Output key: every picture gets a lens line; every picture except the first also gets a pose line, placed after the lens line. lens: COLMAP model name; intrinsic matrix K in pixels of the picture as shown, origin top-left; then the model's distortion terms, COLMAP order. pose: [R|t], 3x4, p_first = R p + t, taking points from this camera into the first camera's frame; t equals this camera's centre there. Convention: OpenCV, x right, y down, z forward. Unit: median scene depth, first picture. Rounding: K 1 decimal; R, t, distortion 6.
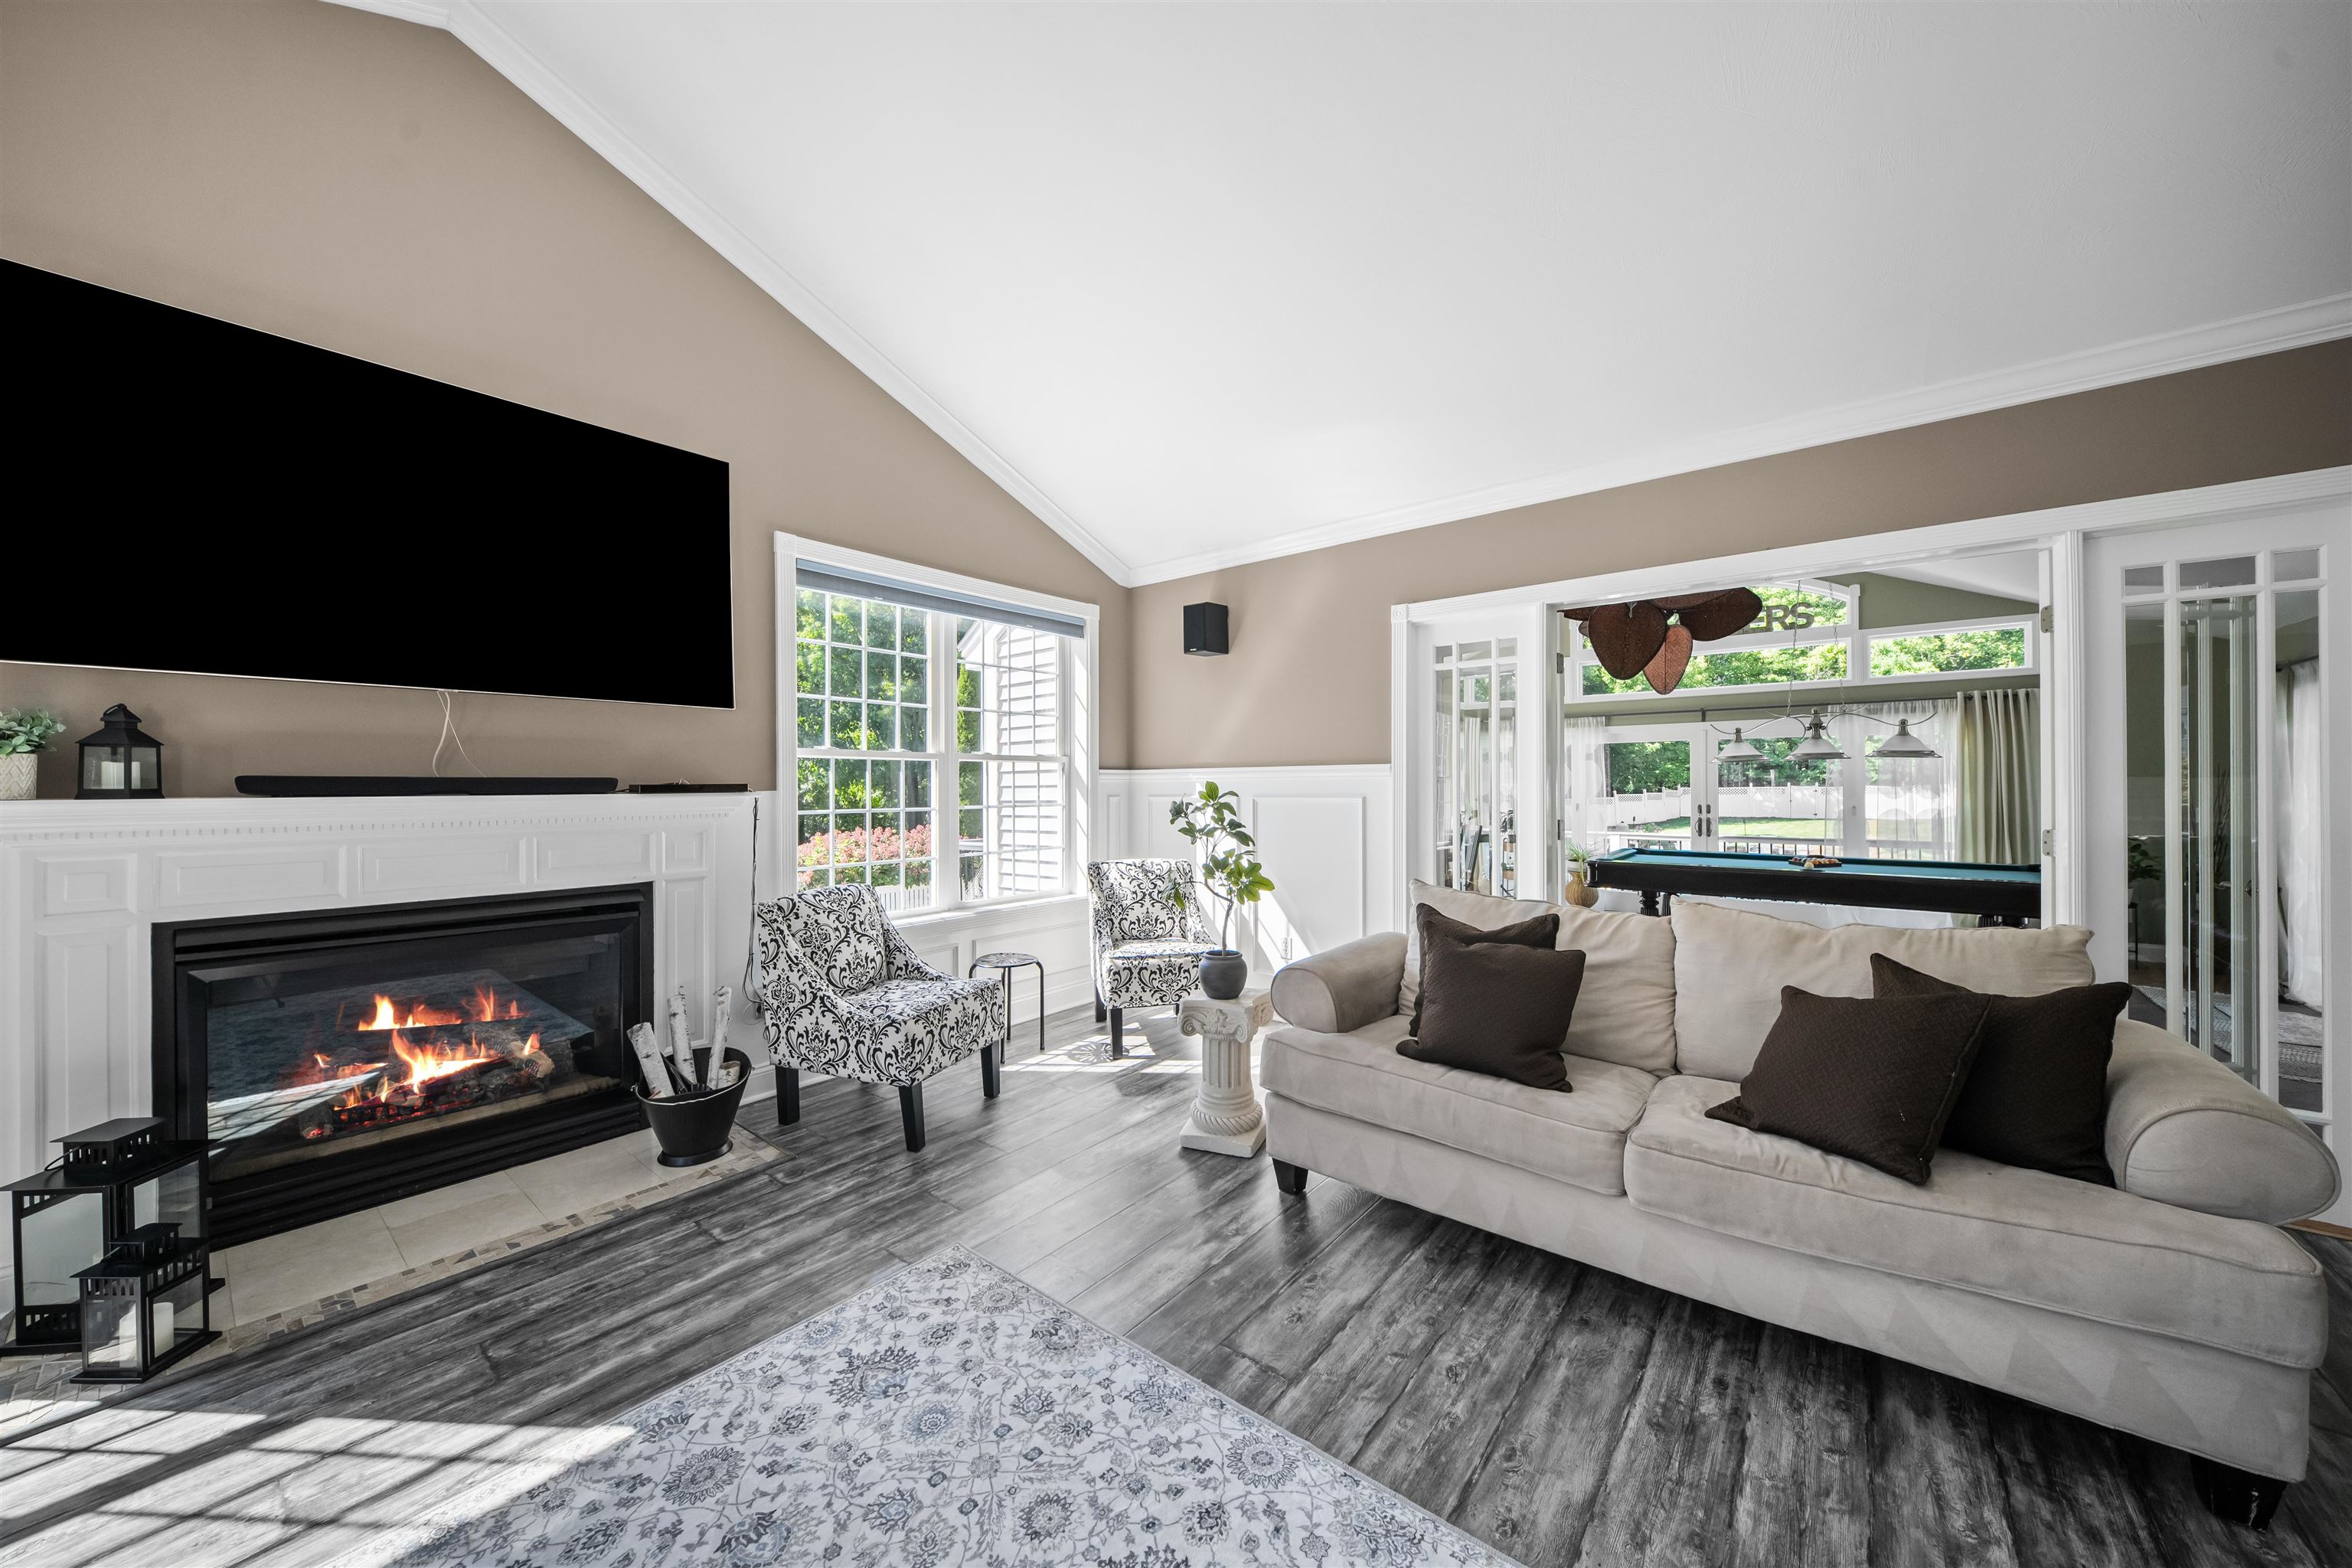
lens RADIAL K [[843.9, 0, 1205.0], [0, 843.9, 784.8], [0, 0, 1]] dist [0.000666, -0.004255]
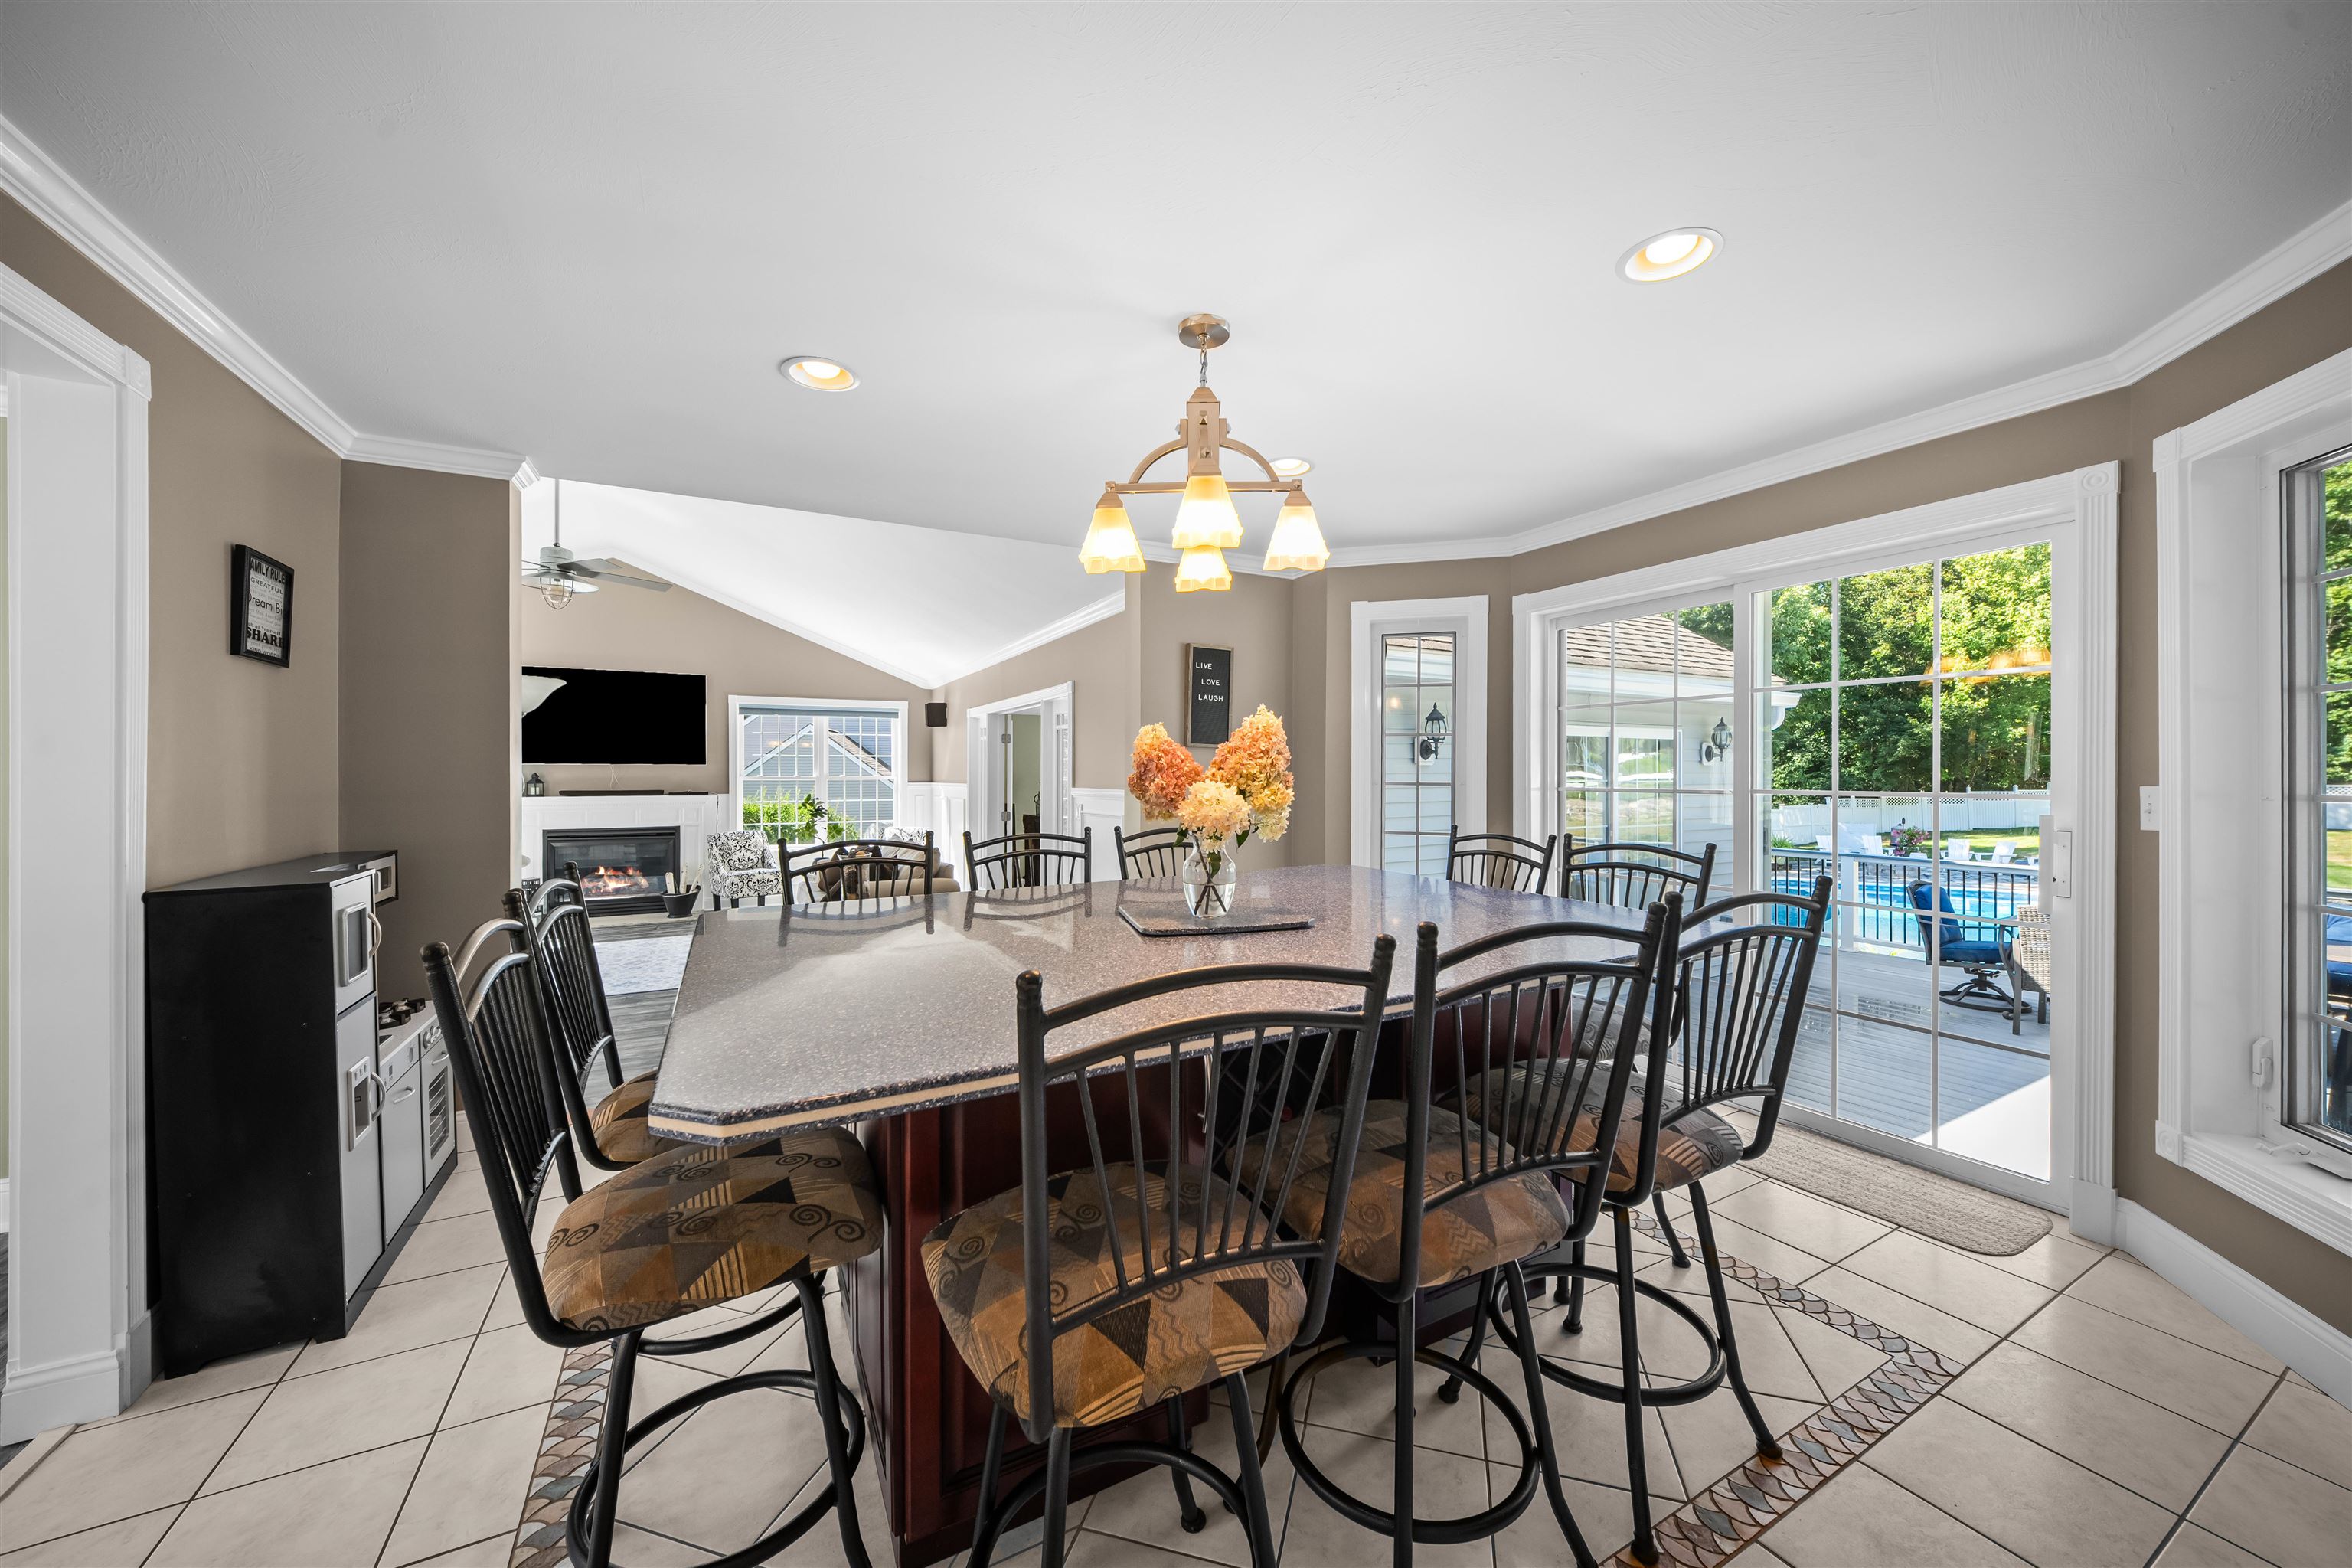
lens RADIAL K [[864.7, 0, 1189.6], [0, 864.7, 772.8], [0, 0, 1]] dist [0.000286, -0.004615]
pose [[0.915640, 0.002166, -0.401995, 2.692399], [-0.002721, 0.999996, -0.000810, -0.085841], [0.401991, 0.001836, 0.915642, -1.268366]]
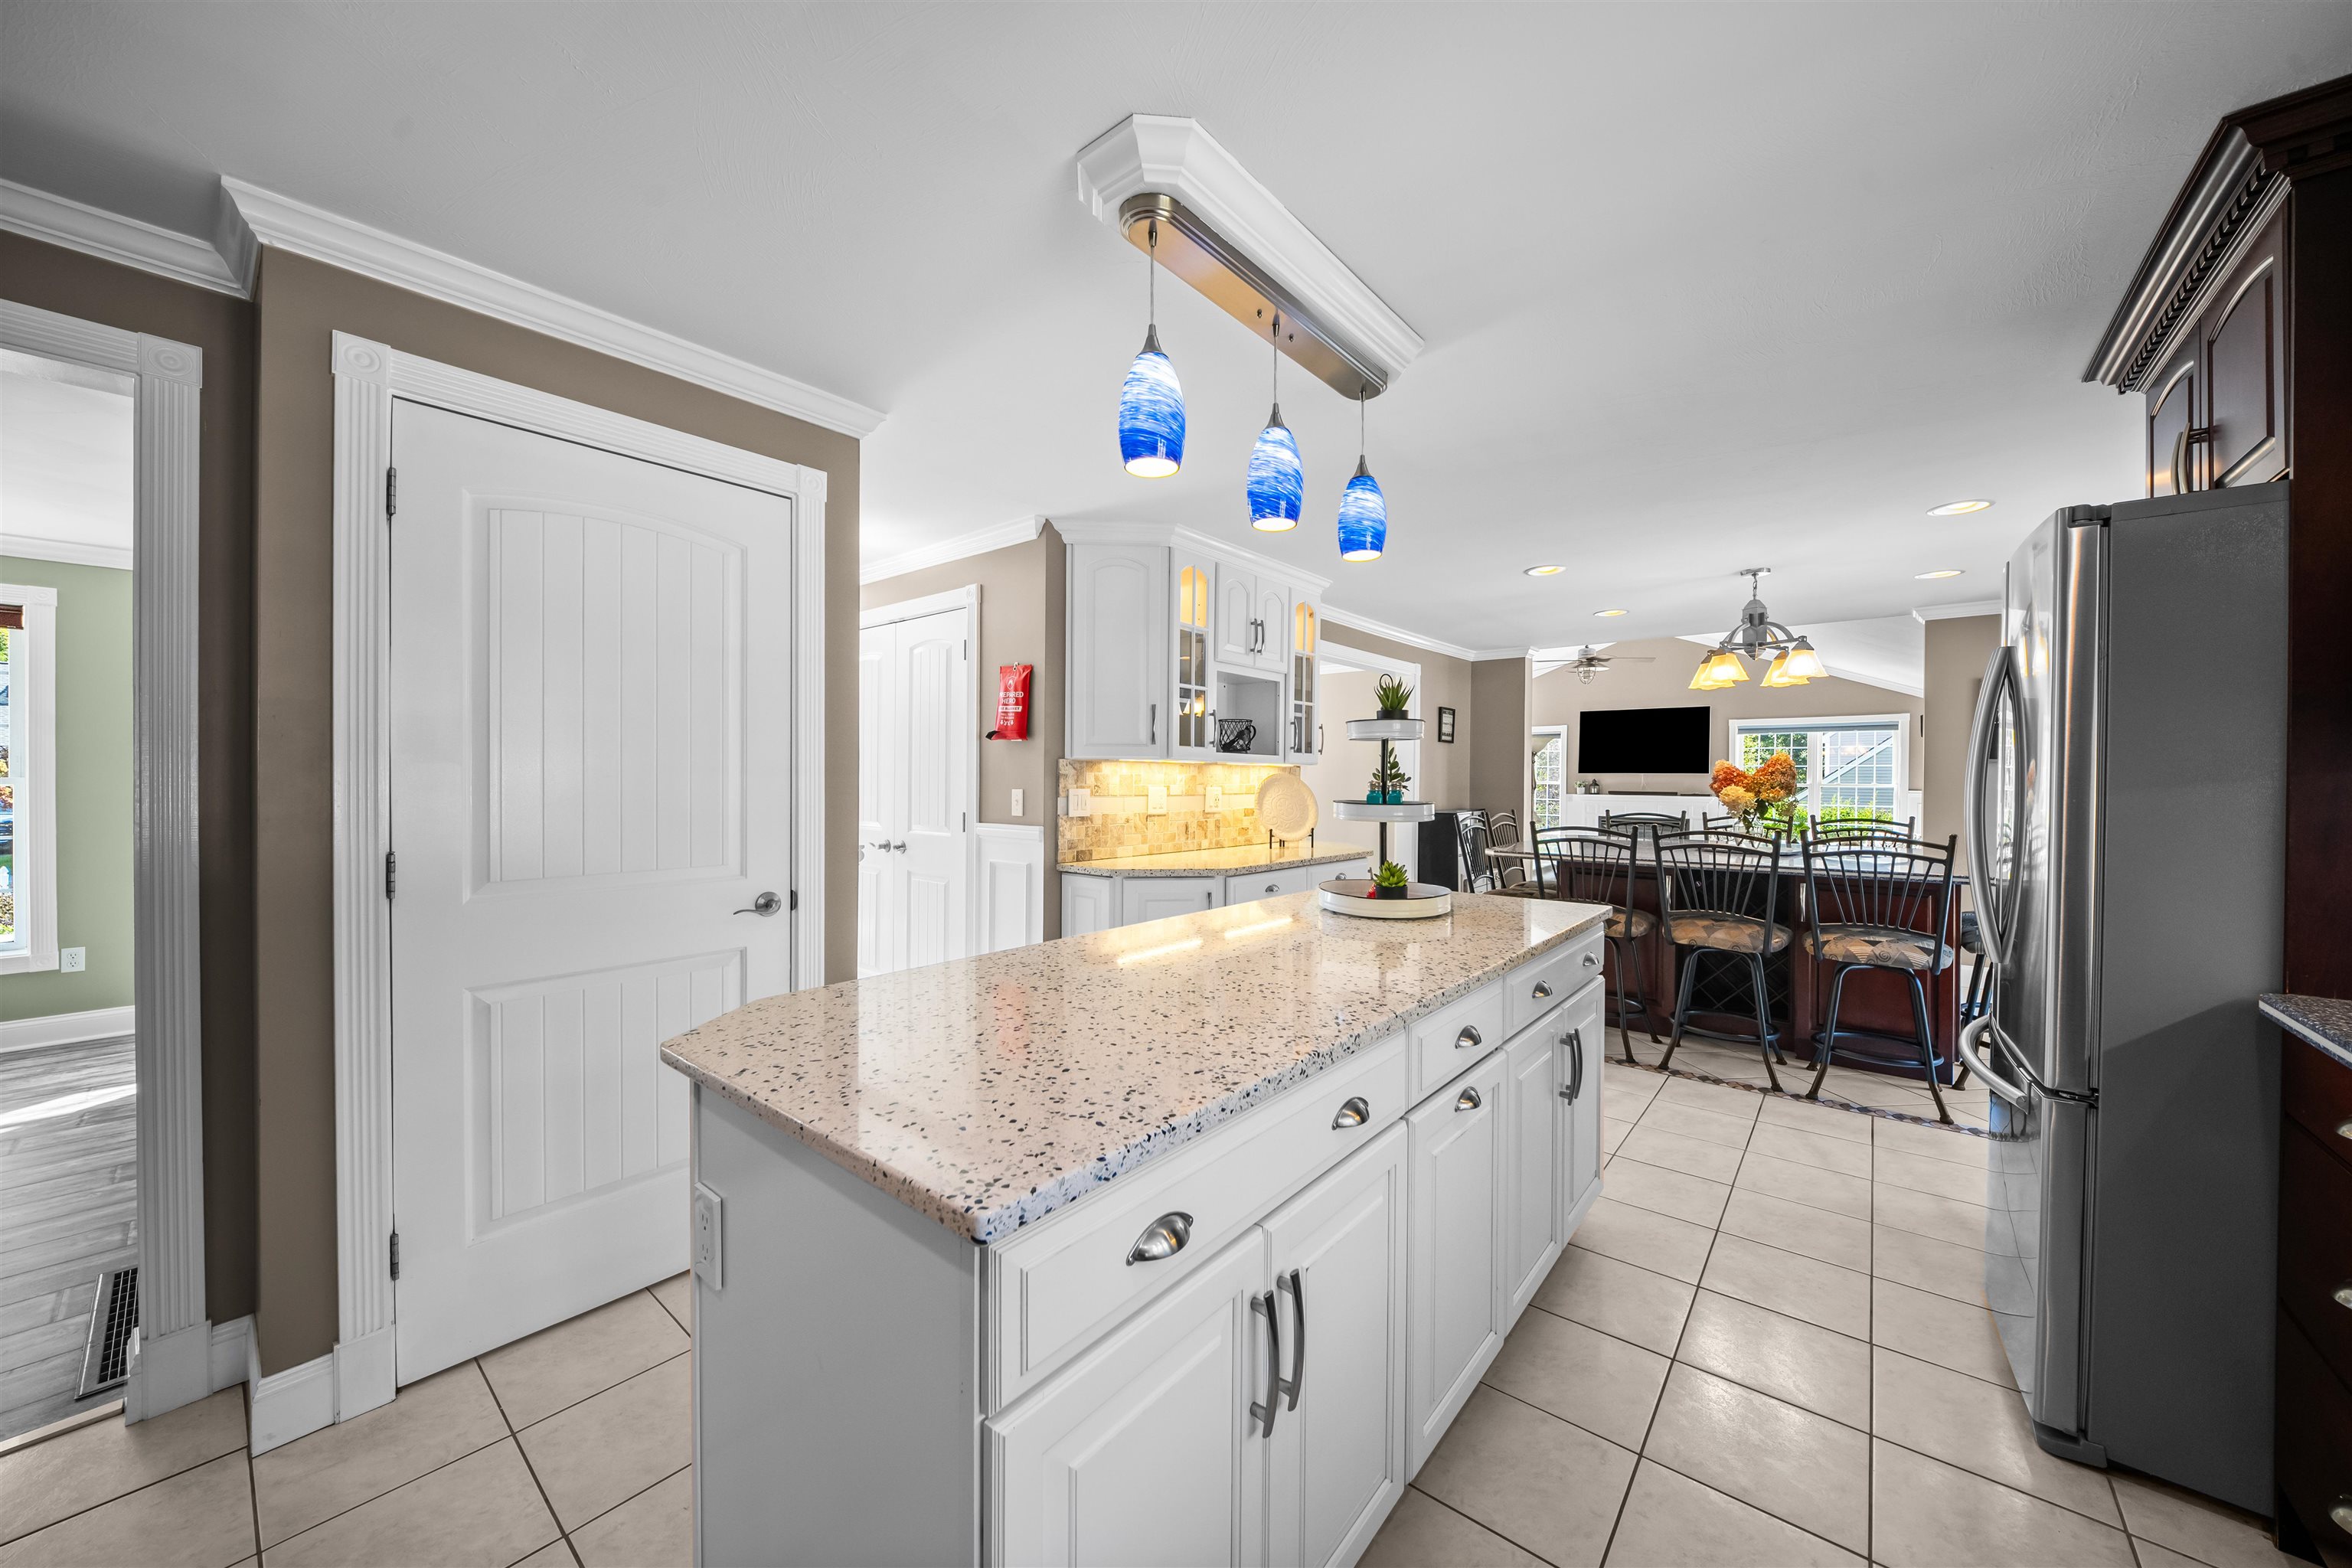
lens RADIAL K [[841.9, 0, 1173.6], [0, 841.9, 781.9], [0, 0, 1]] dist [0.009897, -0.009531]
pose [[-0.017772, 0.009227, -0.999799, 4.143917], [-0.006372, 0.999936, 0.009342, -0.096726], [0.999822, 0.006537, -0.017712, -1.654751]]
